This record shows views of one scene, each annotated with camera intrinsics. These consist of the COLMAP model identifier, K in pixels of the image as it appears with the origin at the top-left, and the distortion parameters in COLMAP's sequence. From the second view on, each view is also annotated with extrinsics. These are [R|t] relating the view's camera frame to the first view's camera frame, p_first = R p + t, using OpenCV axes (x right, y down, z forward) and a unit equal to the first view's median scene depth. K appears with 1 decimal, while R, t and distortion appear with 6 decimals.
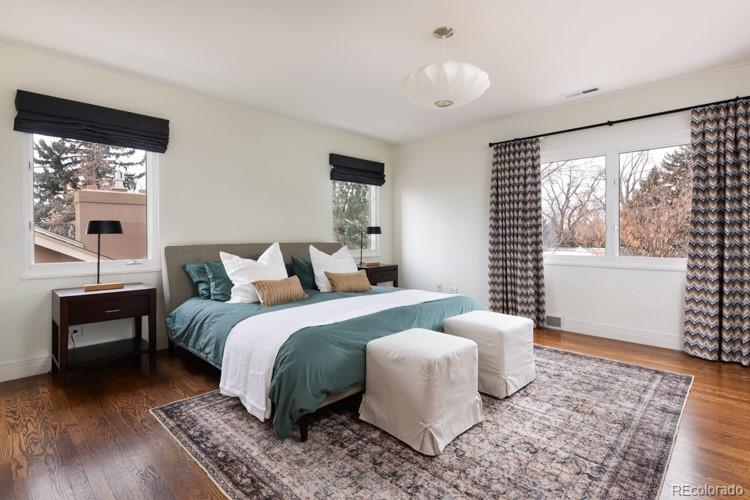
lens RADIAL K [[367.1, 0, 376.7], [0, 367.1, 243.7], [0, 0, 1]] dist [0.004157, -0.000576]
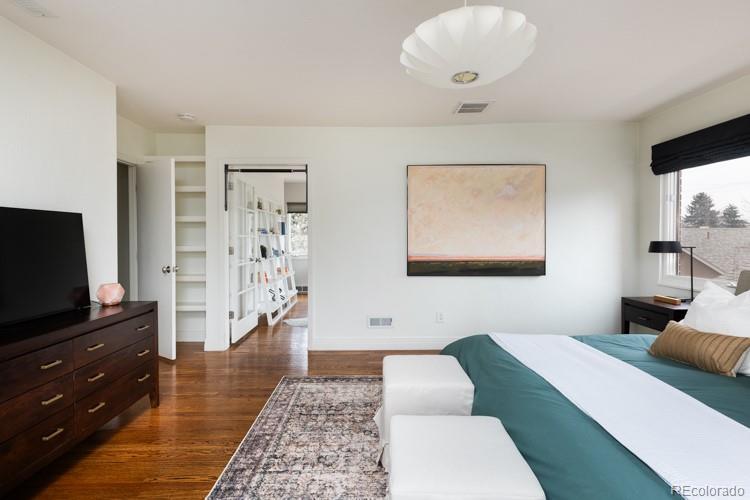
lens RADIAL K [[367.1, 0, 377.1], [0, 367.1, 244.0], [0, 0, 1]] dist [0.004157, -0.000576]
pose [[-0.708619, 0.012210, -0.705486, 0.768382], [-0.013783, 0.999420, 0.031141, -0.085957], [0.705457, 0.031791, -0.708039, 1.340725]]
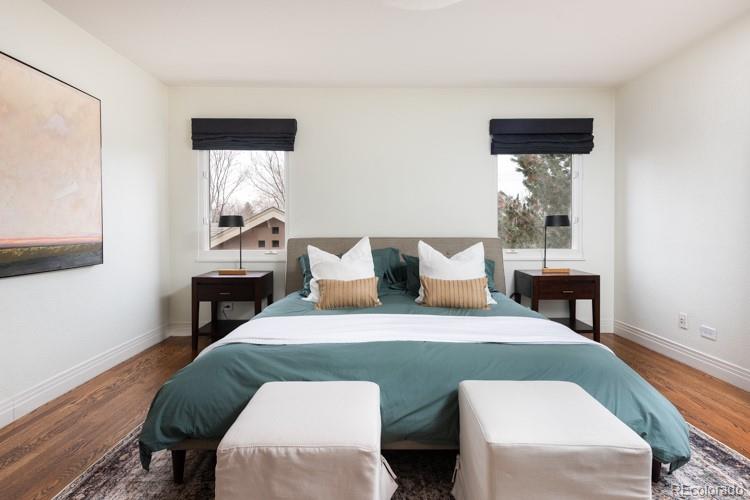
lens RADIAL K [[387.2, 0, 371.7], [0, 387.2, 236.1], [0, 0, 1]] dist [0.005842, 0.000405]
pose [[0.706423, 0.014475, -0.707642, 0.511290], [-0.016013, 0.999862, 0.004467, -0.011839], [0.707609, 0.008176, 0.706557, 0.505468]]
